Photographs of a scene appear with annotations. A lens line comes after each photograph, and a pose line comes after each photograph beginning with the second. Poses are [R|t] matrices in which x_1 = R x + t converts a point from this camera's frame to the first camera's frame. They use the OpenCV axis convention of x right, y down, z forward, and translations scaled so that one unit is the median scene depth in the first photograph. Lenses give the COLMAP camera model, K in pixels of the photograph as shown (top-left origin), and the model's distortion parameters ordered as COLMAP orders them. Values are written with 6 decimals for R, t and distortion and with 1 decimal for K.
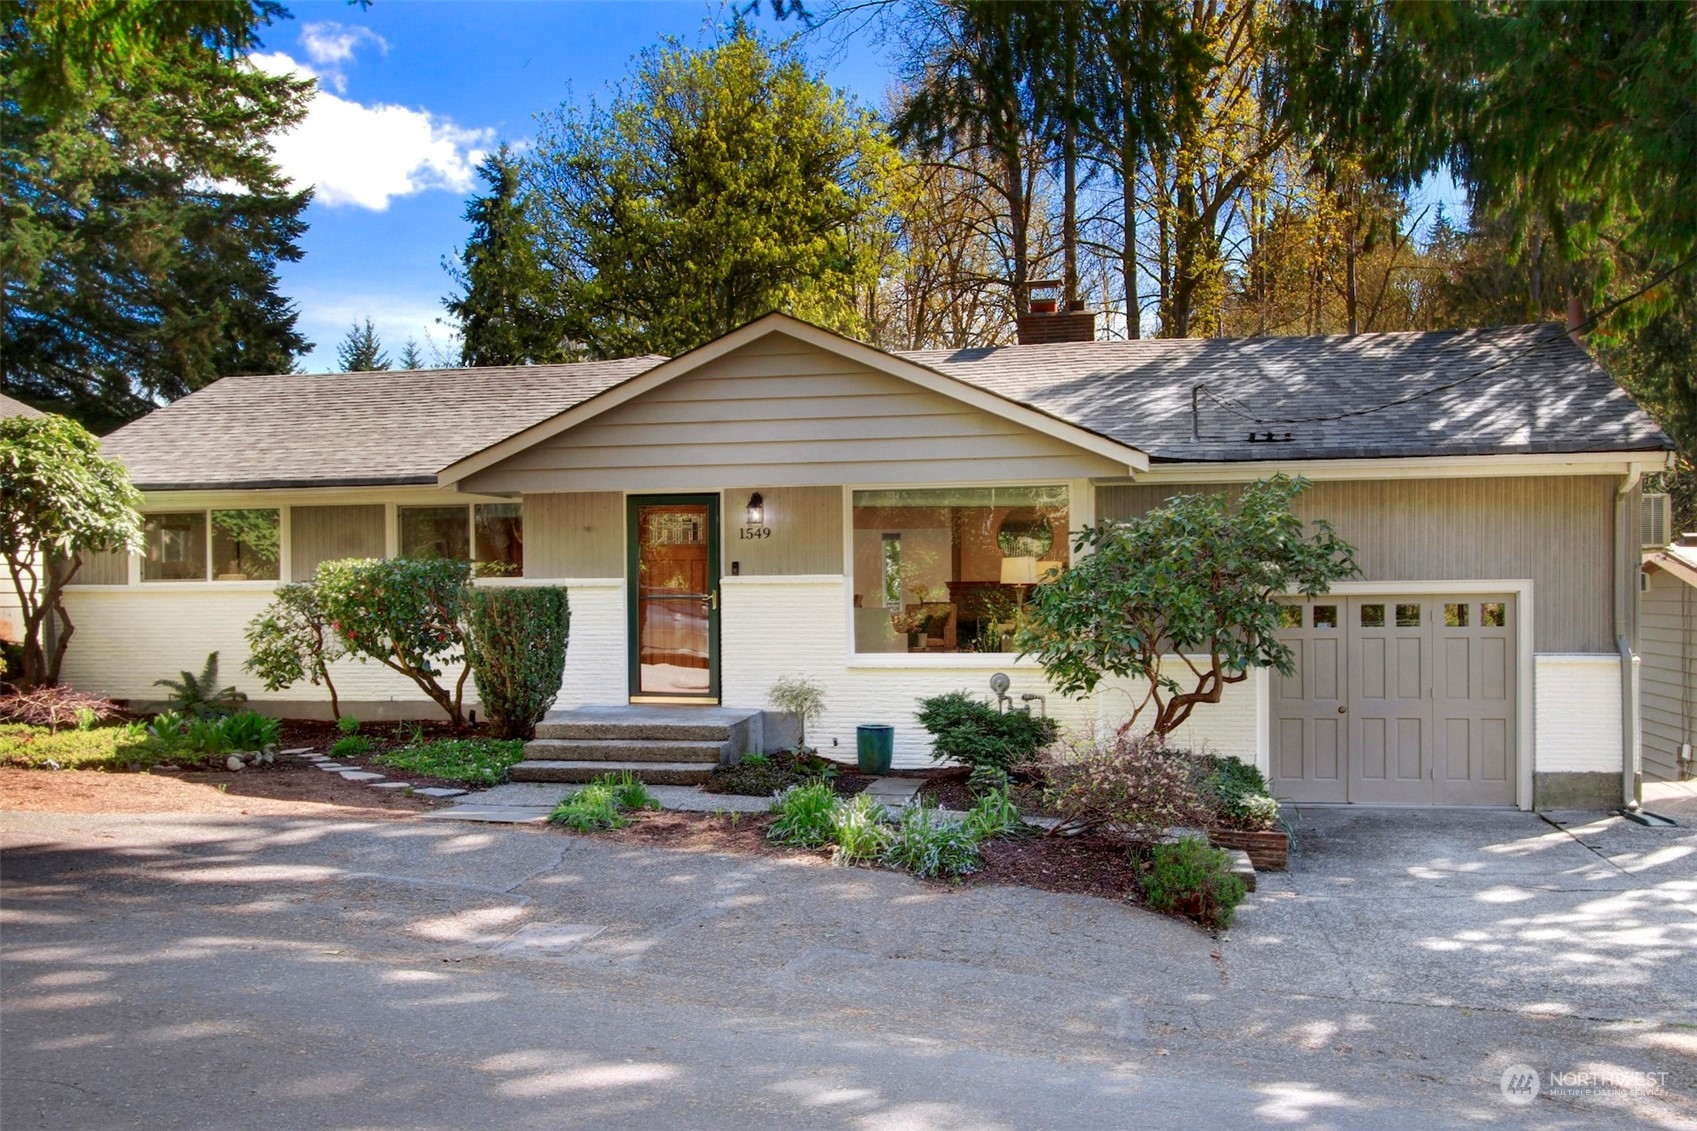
lens RADIAL K [[1566.8, 0, 848.5], [0, 1566.8, 565.5], [0, 0, 1]] dist [-0.020720, -0.012801]
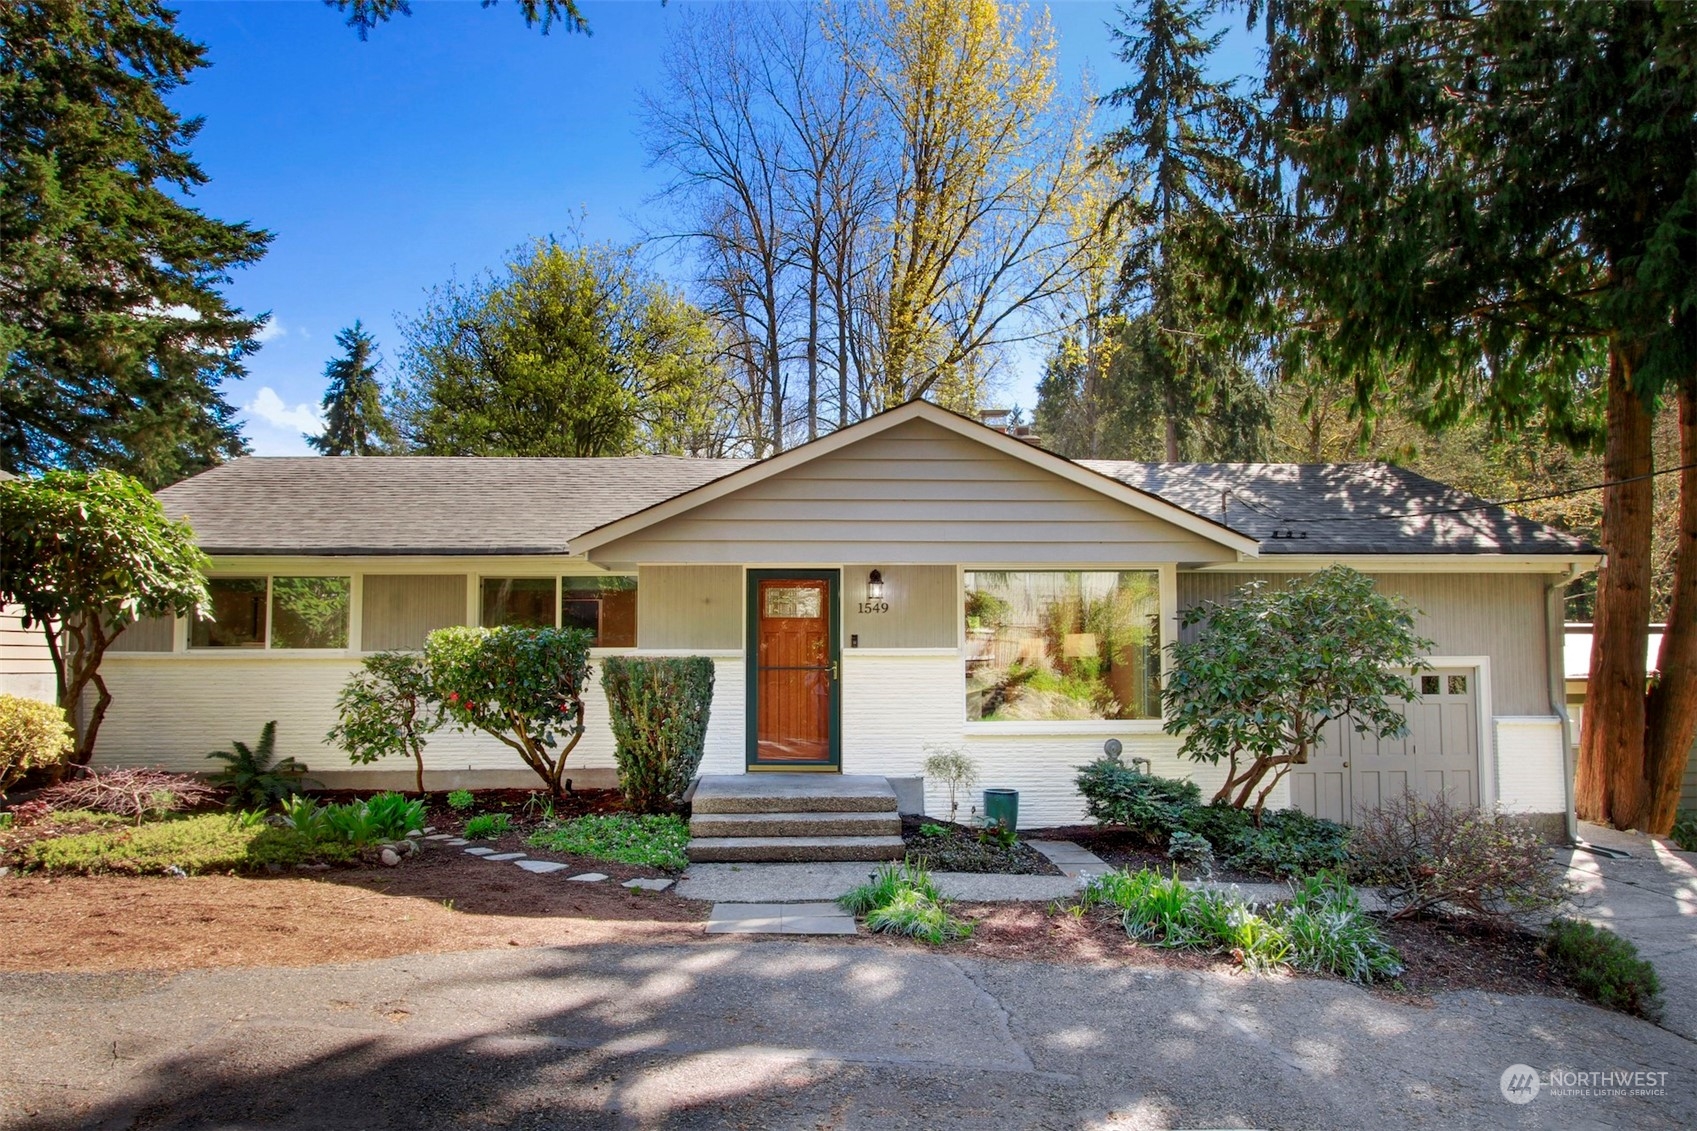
lens RADIAL K [[1068.4, 0, 848.5], [0, 1068.4, 565.5], [0, 0, 1]] dist [-0.021001, 0.003211]
pose [[0.969221, 0.027343, 0.244670, -0.246372], [-0.009366, 0.997189, -0.074339, 0.004474], [-0.246015, 0.069759, 0.966753, 0.290888]]
